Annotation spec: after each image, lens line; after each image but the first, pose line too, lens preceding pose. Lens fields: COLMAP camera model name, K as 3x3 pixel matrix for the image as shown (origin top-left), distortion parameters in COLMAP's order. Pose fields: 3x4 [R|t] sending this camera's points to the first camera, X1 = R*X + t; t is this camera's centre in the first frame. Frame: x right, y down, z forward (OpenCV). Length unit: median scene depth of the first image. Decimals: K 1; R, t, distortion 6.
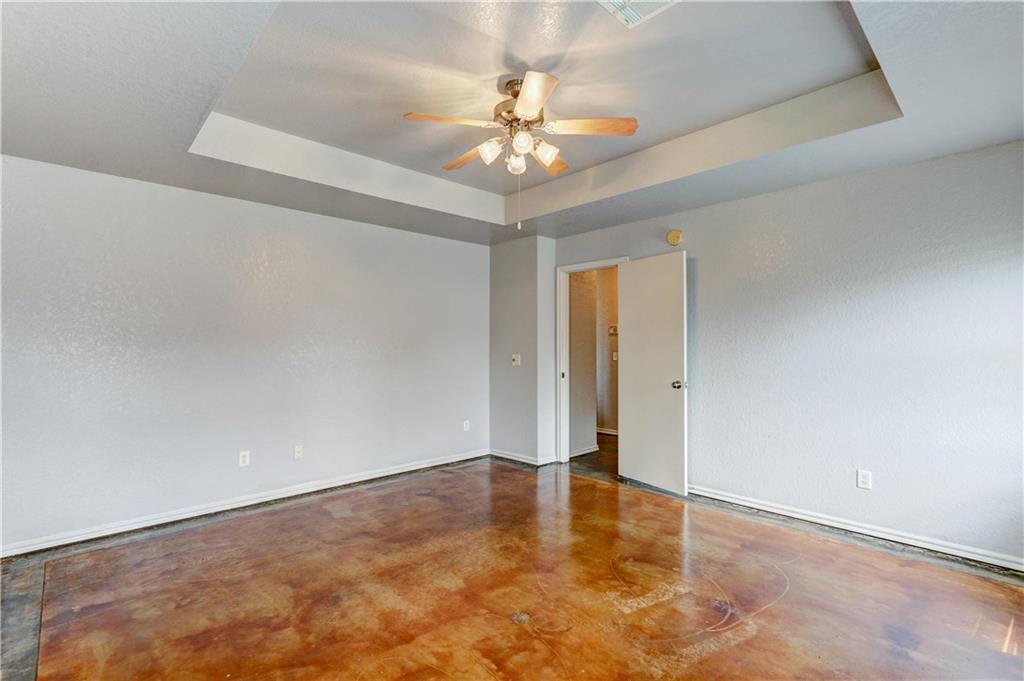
lens RADIAL K [[472.9, 0, 514.1], [0, 472.9, 337.3], [0, 0, 1]] dist [0.000292, 0.000195]
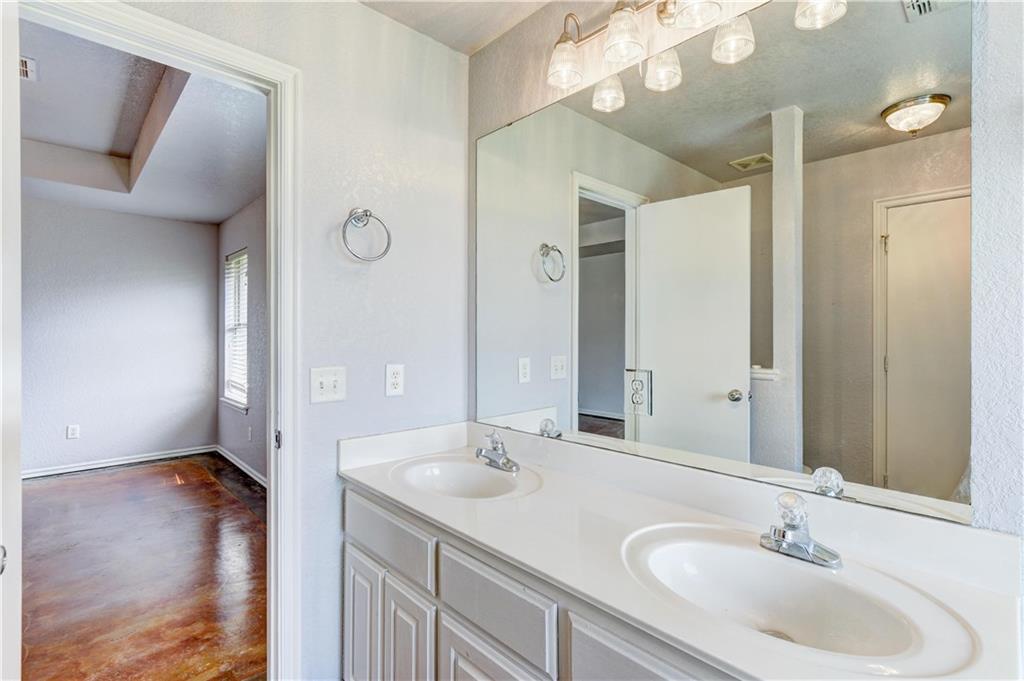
lens RADIAL K [[478.3, 0, 510.0], [0, 478.3, 333.7], [0, 0, 1]] dist [-0.002253, -0.000299]
pose [[0.004430, -0.001875, 0.999988, -0.742205], [-0.017669, 0.999842, 0.001953, -0.005895], [-0.999834, -0.017677, 0.004396, -0.305283]]
